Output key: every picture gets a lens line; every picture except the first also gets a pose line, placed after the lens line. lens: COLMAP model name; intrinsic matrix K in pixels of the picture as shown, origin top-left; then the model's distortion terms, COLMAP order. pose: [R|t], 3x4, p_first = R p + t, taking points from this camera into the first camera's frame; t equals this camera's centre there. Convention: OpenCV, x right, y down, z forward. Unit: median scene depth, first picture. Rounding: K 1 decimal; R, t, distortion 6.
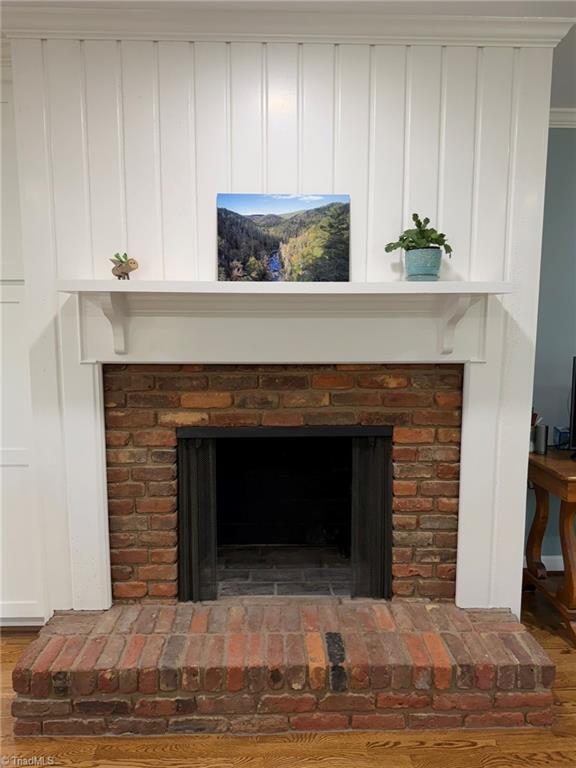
lens RADIAL K [[543.6, 0, 287.9], [0, 543.6, 380.0], [0, 0, 1]] dist [0.046096, -0.069617]
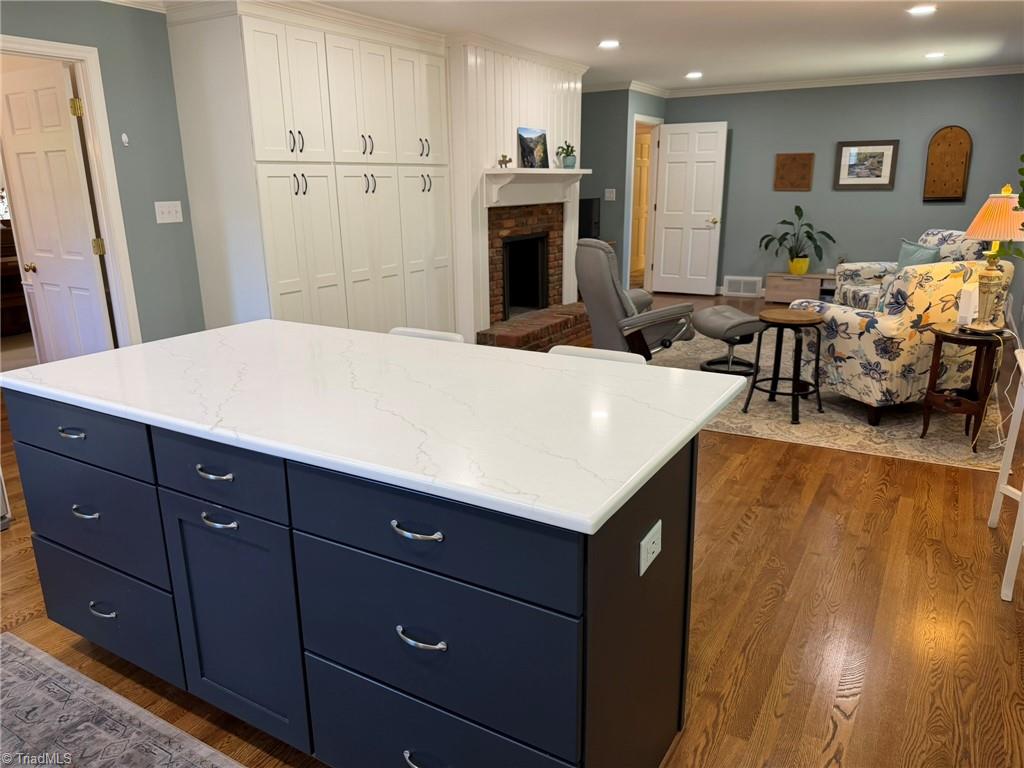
lens RADIAL K [[724.8, 0, 512.5], [0, 724.8, 395.8], [0, 0, 1]] dist [0.046096, -0.069617]
pose [[0.538801, -0.247433, 0.805277, -2.650045], [0.095734, 0.967685, 0.233280, 0.025911], [-0.836976, -0.048599, 0.545078, -0.624653]]
